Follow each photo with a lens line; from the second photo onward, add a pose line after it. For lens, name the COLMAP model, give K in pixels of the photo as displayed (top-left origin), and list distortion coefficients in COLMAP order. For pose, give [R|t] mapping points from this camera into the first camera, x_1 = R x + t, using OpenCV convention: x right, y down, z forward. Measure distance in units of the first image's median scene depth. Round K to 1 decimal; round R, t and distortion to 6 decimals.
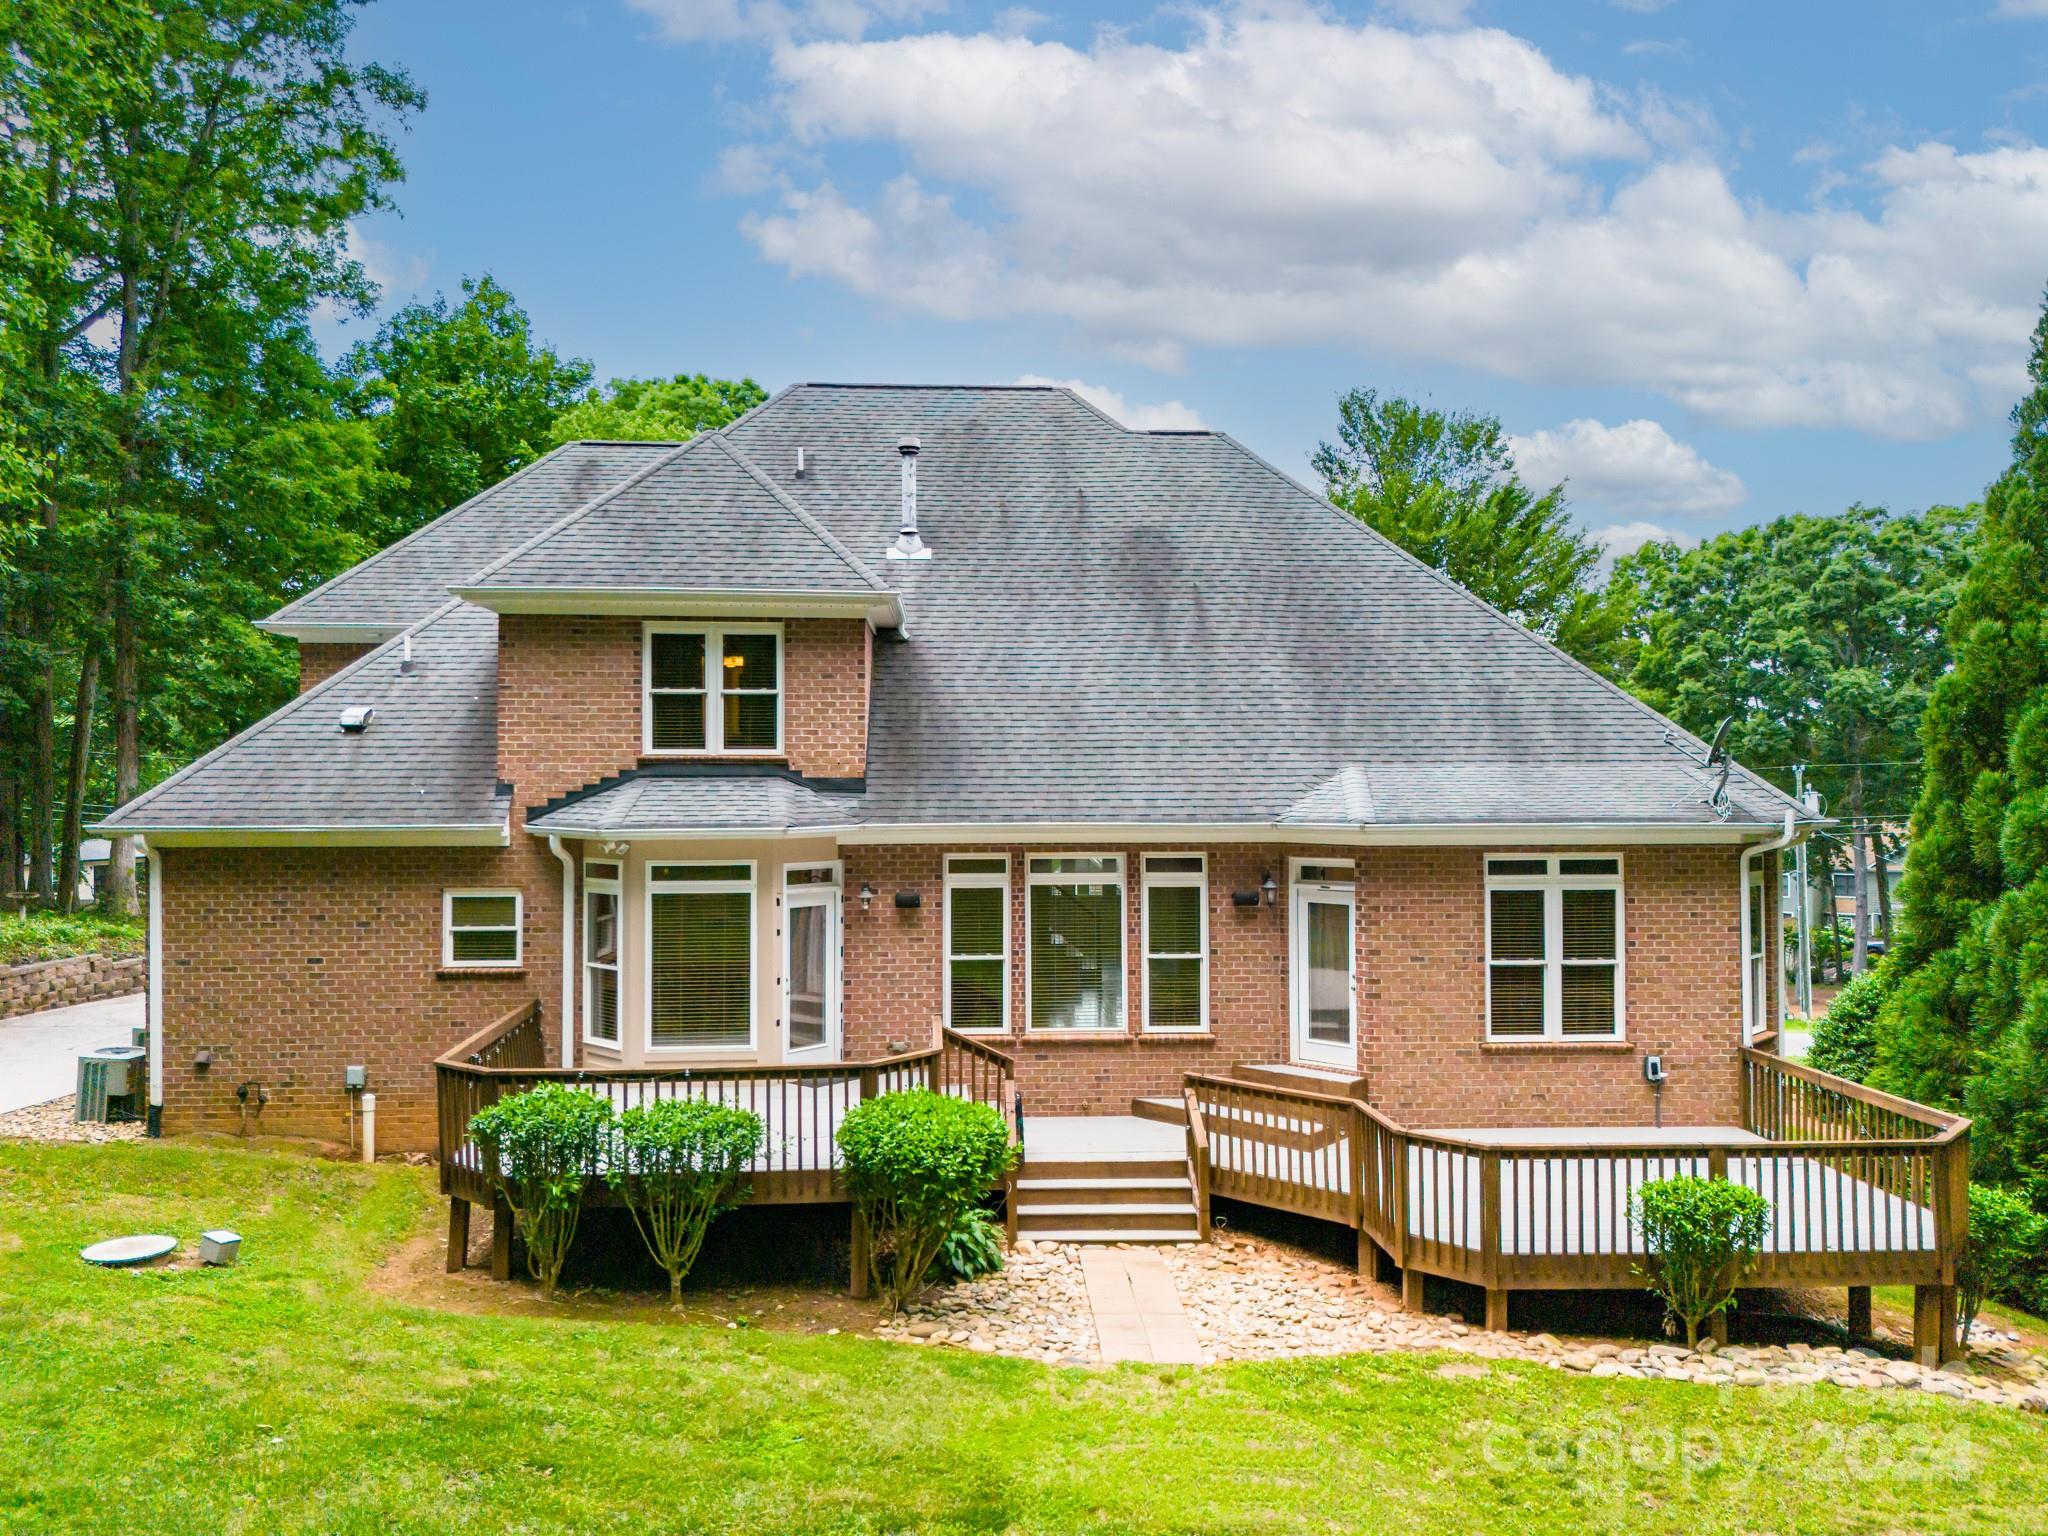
lens RADIAL K [[1523.8, 0, 1019.8], [0, 1523.8, 736.6], [0, 0, 1]] dist [0.050358, -0.051346]
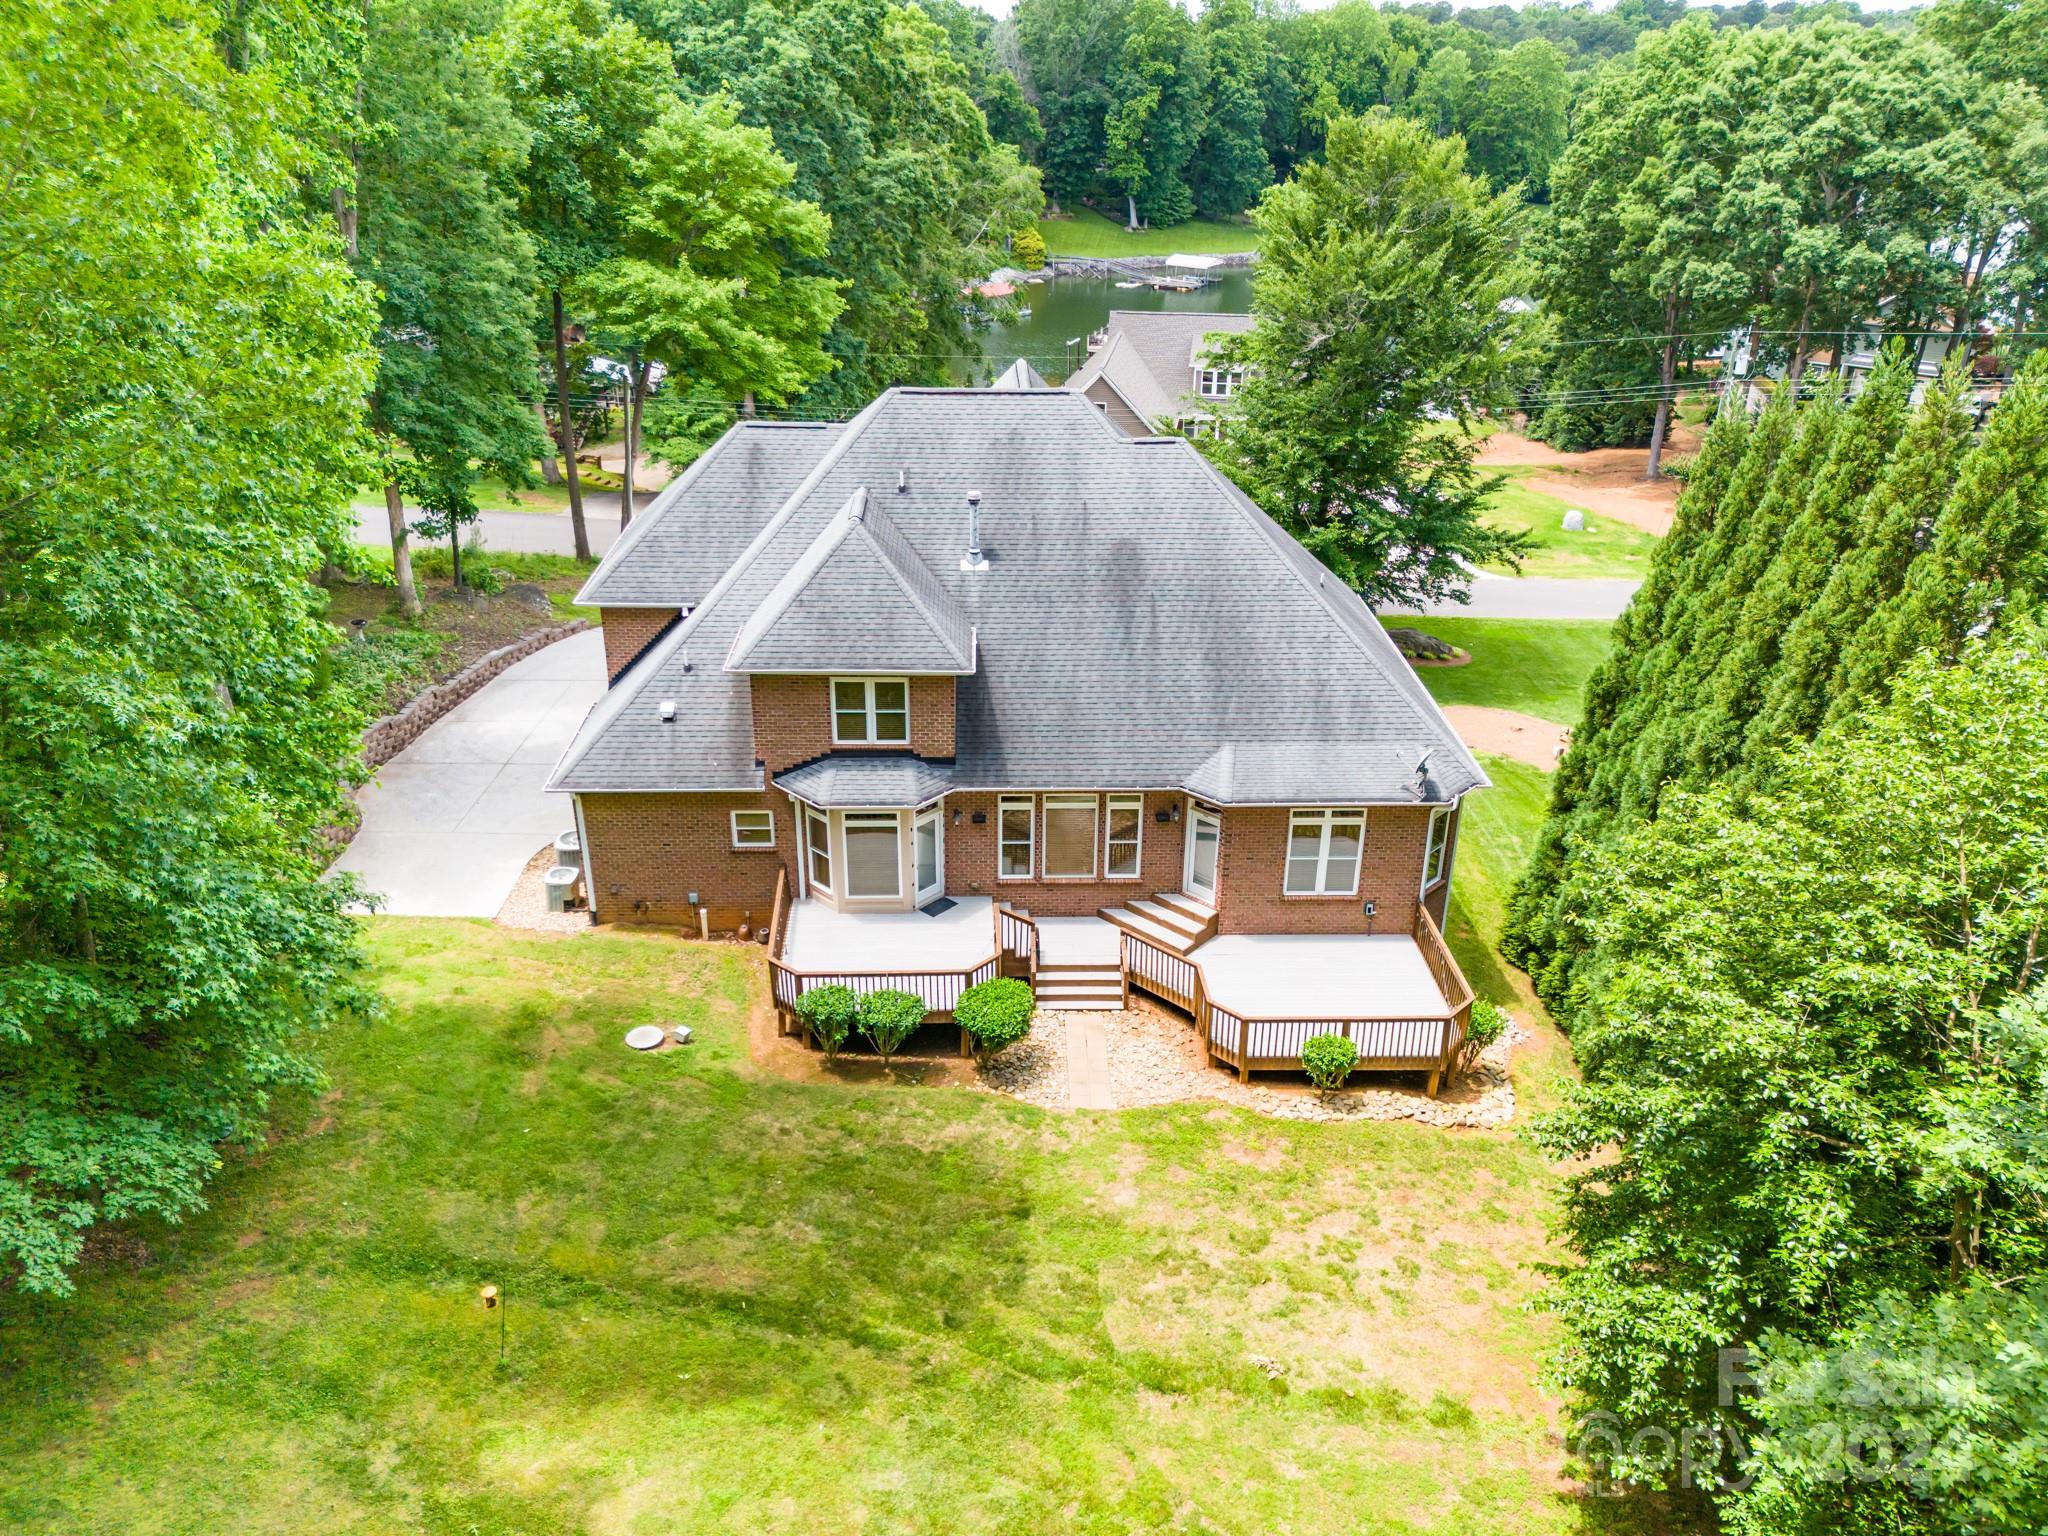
lens RADIAL K [[1523.8, 0, 1019.8], [0, 1523.8, 736.6], [0, 0, 1]] dist [0.050358, -0.051346]
pose [[0.999765, 0.017314, -0.013013, -0.002217], [-0.009951, 0.900845, 0.434027, -0.783688], [0.019238, -0.433796, 0.900806, -0.618901]]
